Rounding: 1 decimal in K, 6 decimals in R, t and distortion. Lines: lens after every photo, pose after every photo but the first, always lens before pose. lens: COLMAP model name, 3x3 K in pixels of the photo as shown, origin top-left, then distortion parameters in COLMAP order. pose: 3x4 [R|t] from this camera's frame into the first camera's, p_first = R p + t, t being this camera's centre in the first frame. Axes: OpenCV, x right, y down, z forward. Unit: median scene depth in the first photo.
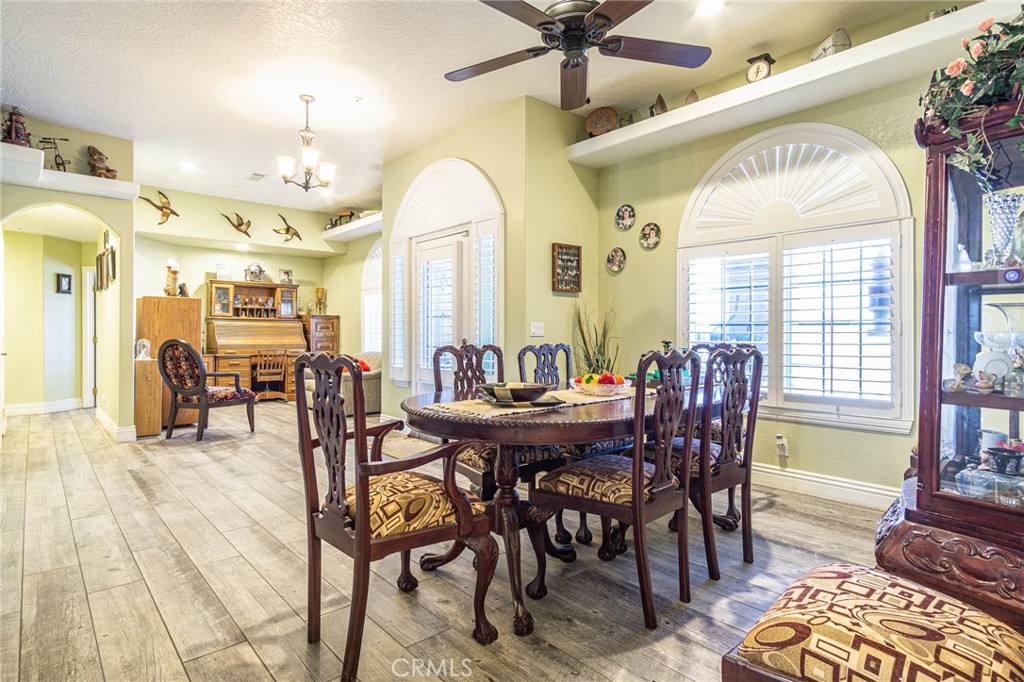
lens RADIAL K [[550.9, 0, 516.9], [0, 550.9, 324.3], [0, 0, 1]] dist [0.000192, 0.000404]
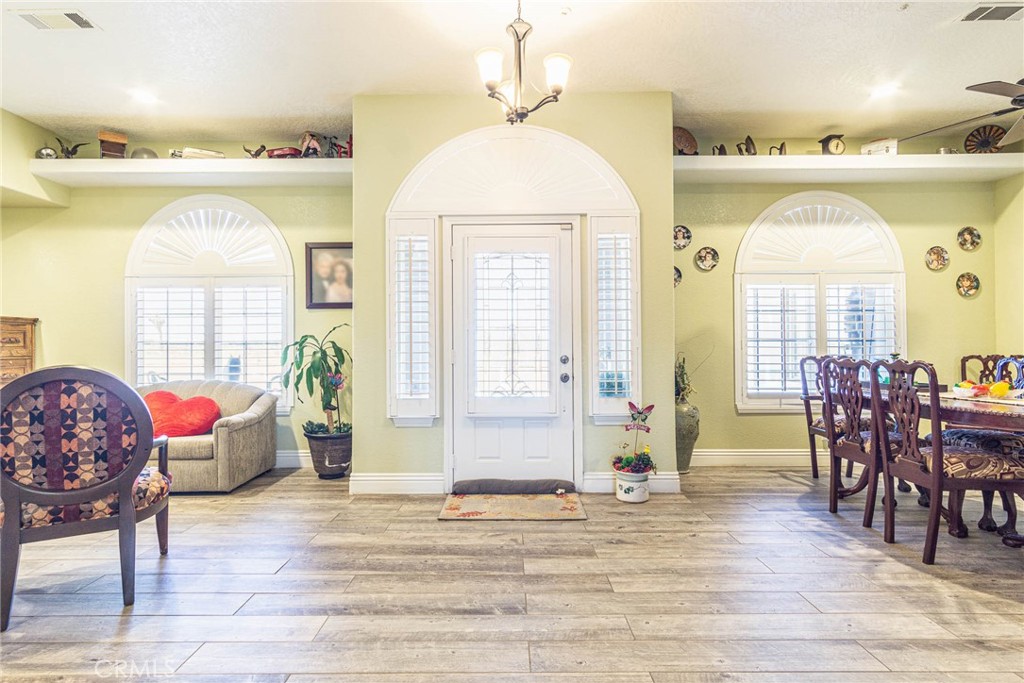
lens RADIAL K [[544.7, 0, 507.7], [0, 544.7, 329.9], [0, 0, 1]] dist [0.000873, 0.000605]
pose [[0.659107, 0.022386, 0.751716, -0.627373], [-0.007229, 0.999699, -0.023432, 0.006631], [-0.752015, 0.010011, 0.659071, 0.446141]]
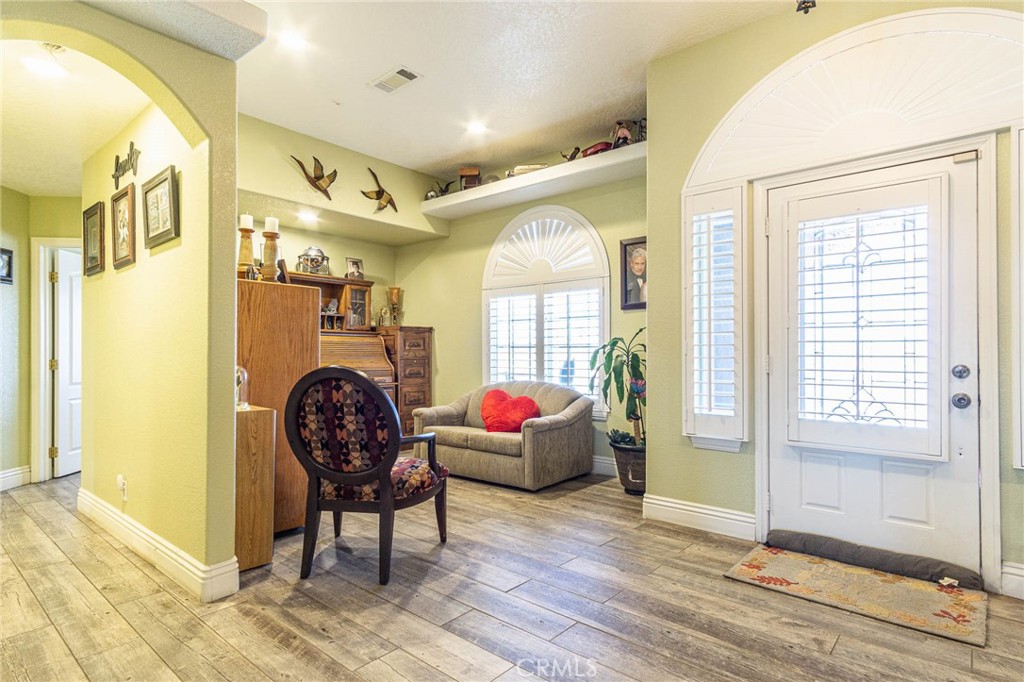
lens RADIAL K [[543.4, 0, 512.0], [0, 543.4, 341.0], [0, 0, 1]] dist [0.003726, 0.002358]
pose [[0.990305, 0.003614, 0.138866, -0.476148], [-0.002942, 0.999983, -0.005045, 0.006595], [-0.138882, 0.004588, 0.990298, 0.469209]]
